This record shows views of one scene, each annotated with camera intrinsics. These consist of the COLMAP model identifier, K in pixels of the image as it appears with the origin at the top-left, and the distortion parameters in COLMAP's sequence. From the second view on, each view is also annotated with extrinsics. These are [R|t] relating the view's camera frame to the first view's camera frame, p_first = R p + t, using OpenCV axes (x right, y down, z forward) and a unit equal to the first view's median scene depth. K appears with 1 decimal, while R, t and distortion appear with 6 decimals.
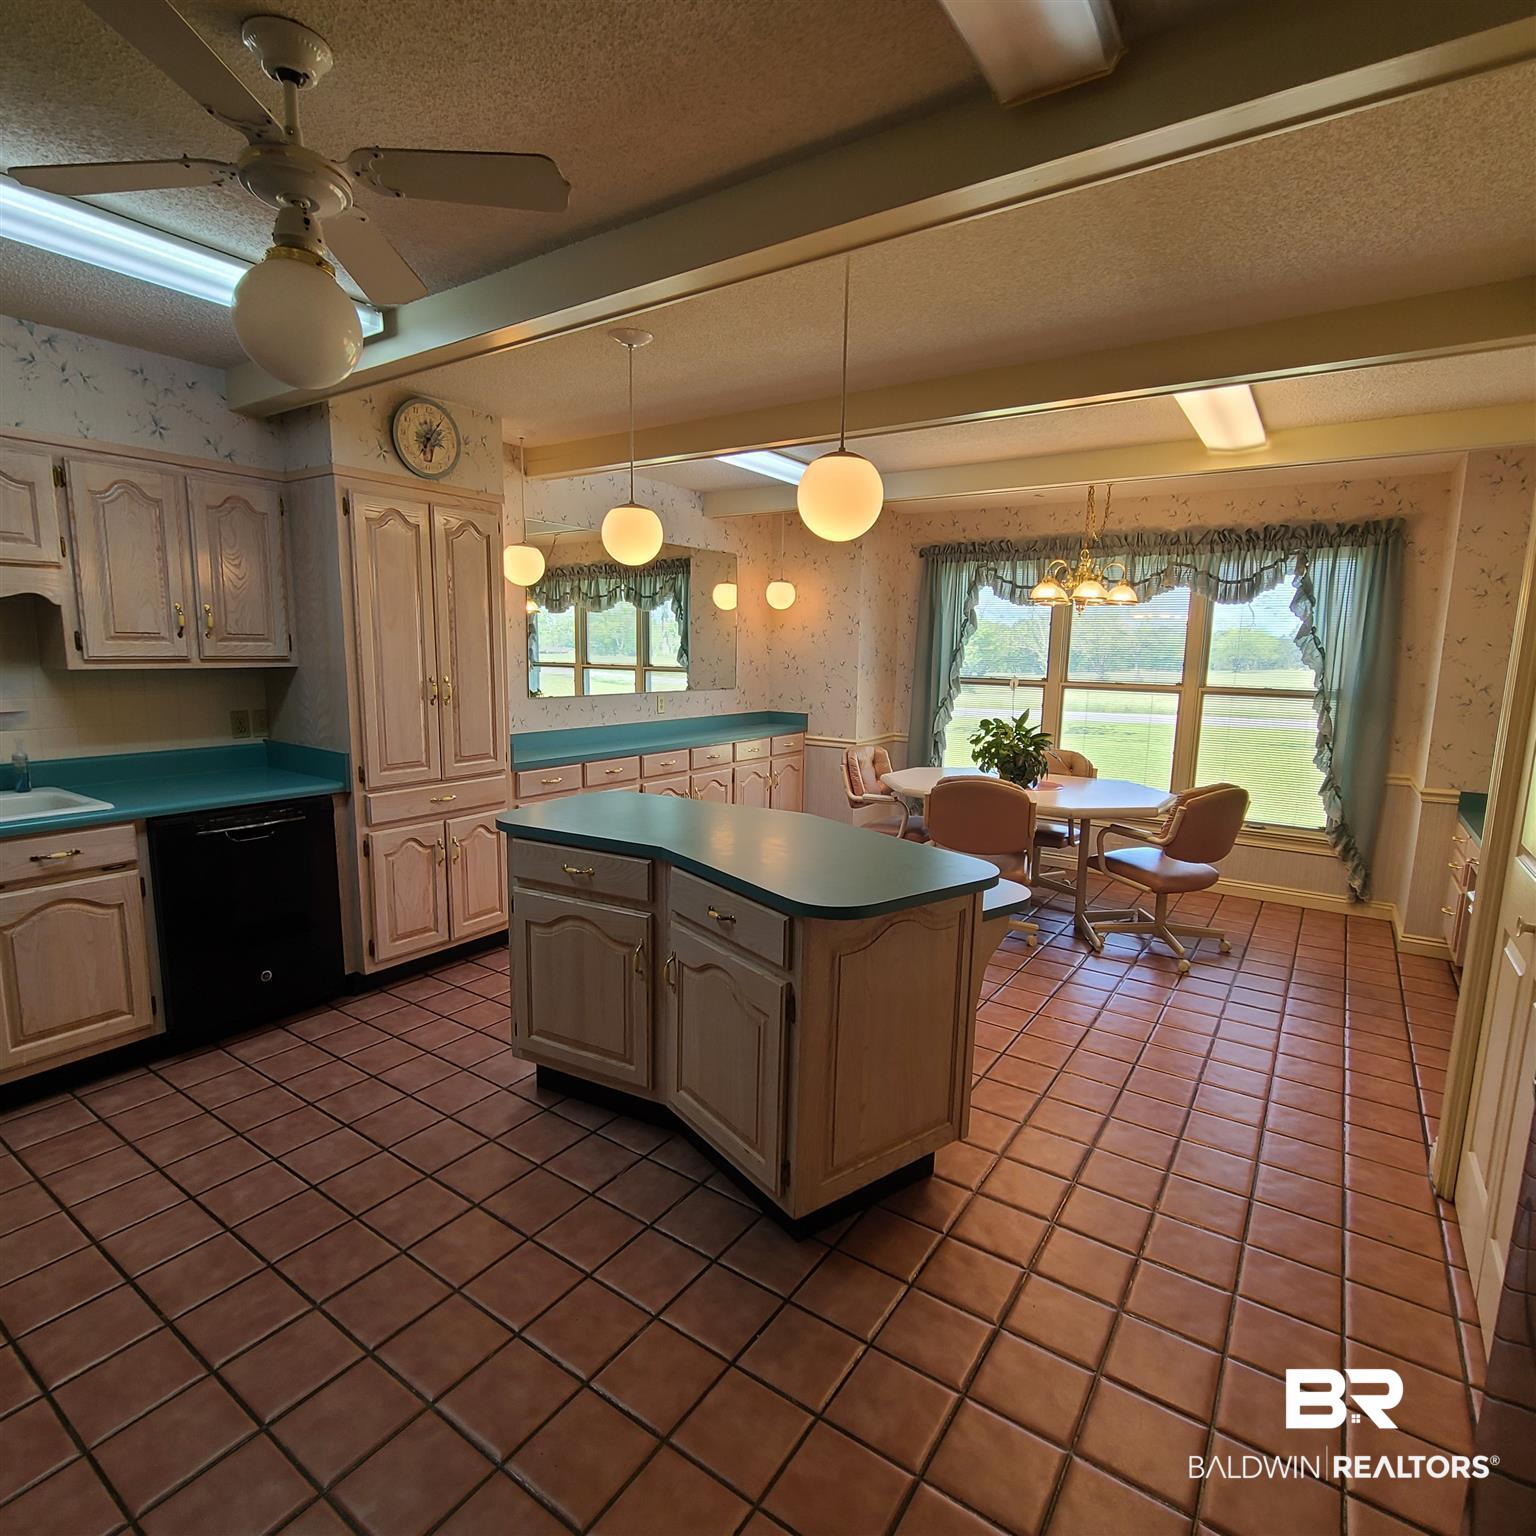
lens RADIAL K [[837.1, 0, 765.8], [0, 837.1, 775.1], [0, 0, 1]] dist [-0.000067, -0.000612]
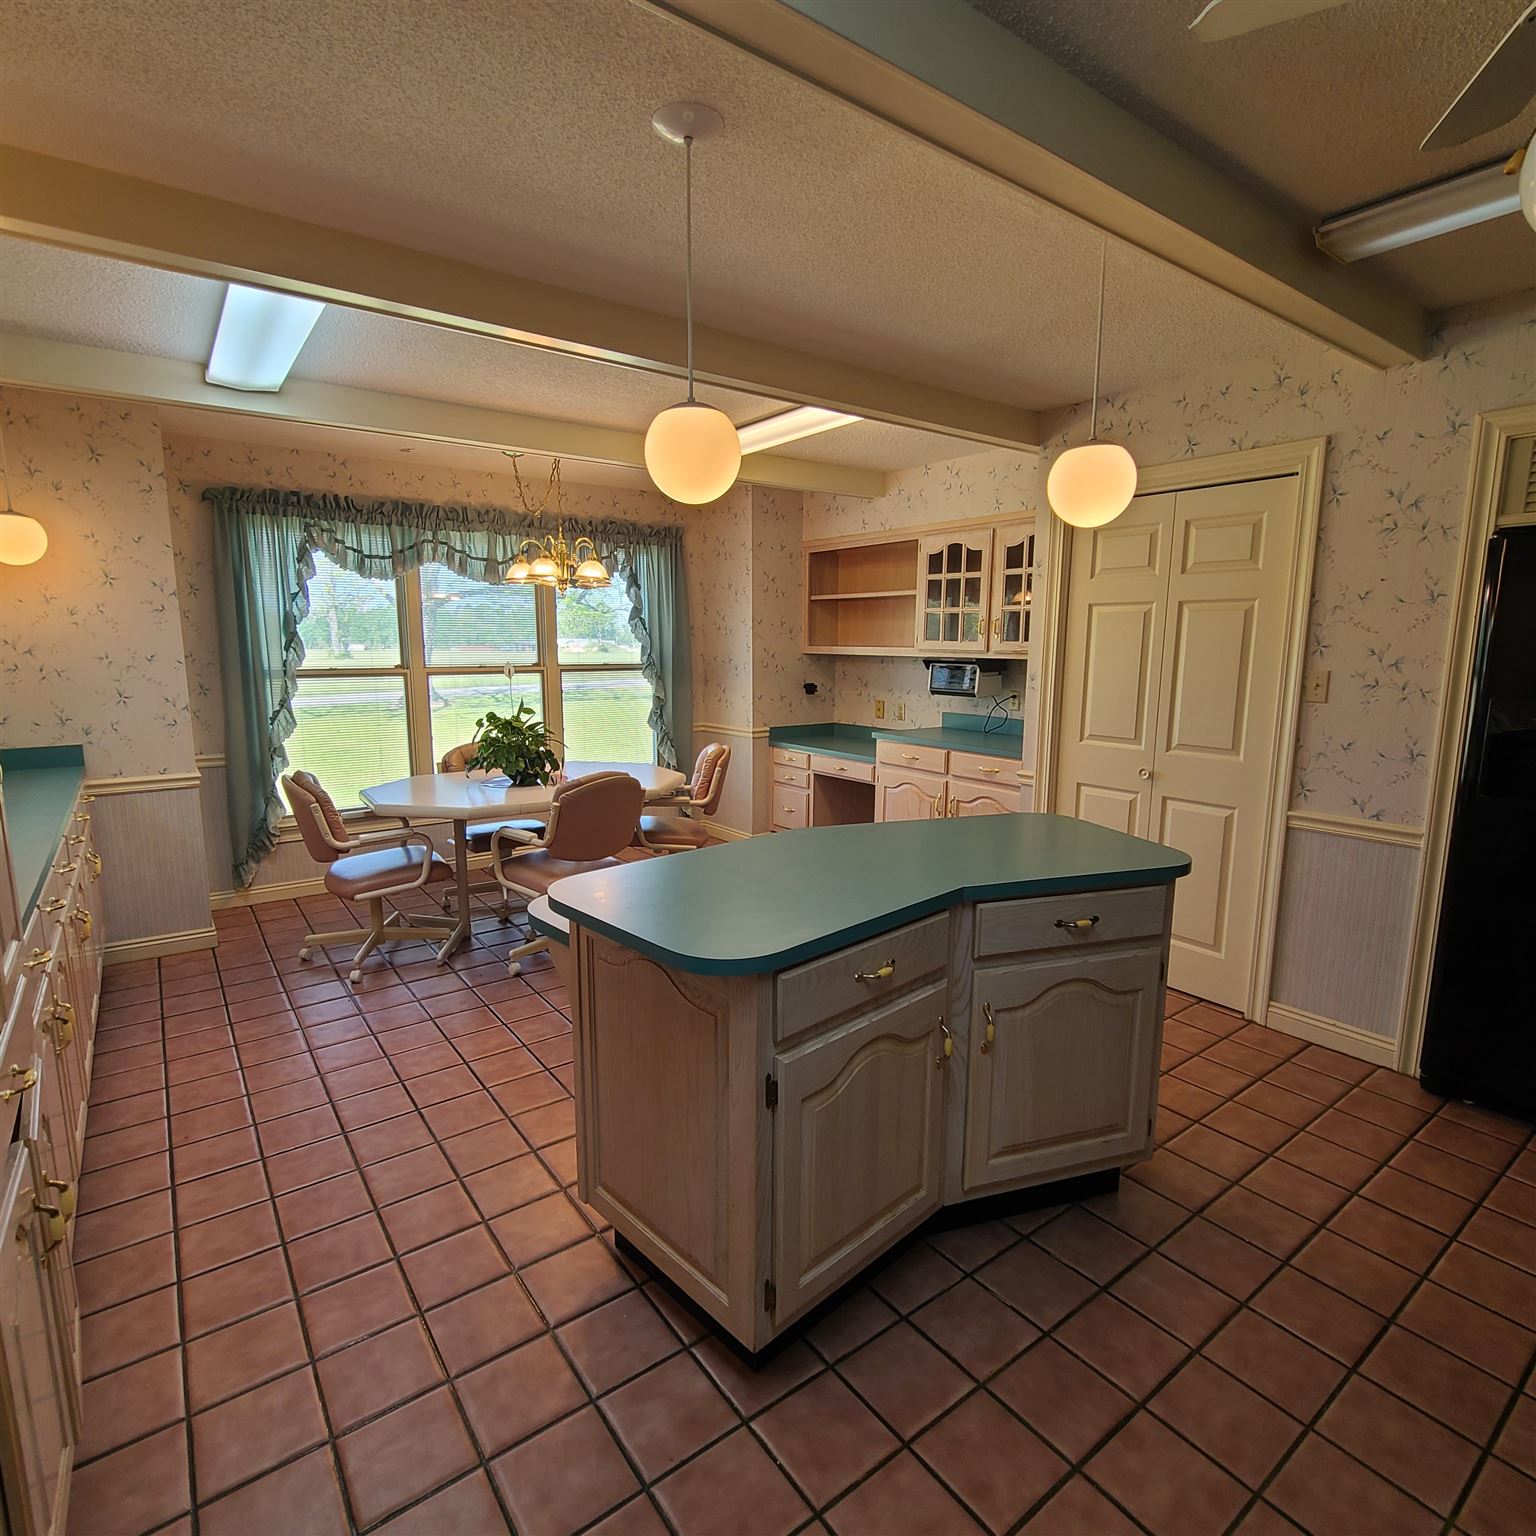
lens RADIAL K [[837.1, 0, 765.8], [0, 837.1, 775.1], [0, 0, 1]] dist [-0.000067, -0.000612]
pose [[0.328624, -0.168252, 0.929353, -0.638993], [0.146288, 0.981196, 0.125909, -0.101581], [-0.933063, 0.094577, 0.347058, 0.631809]]
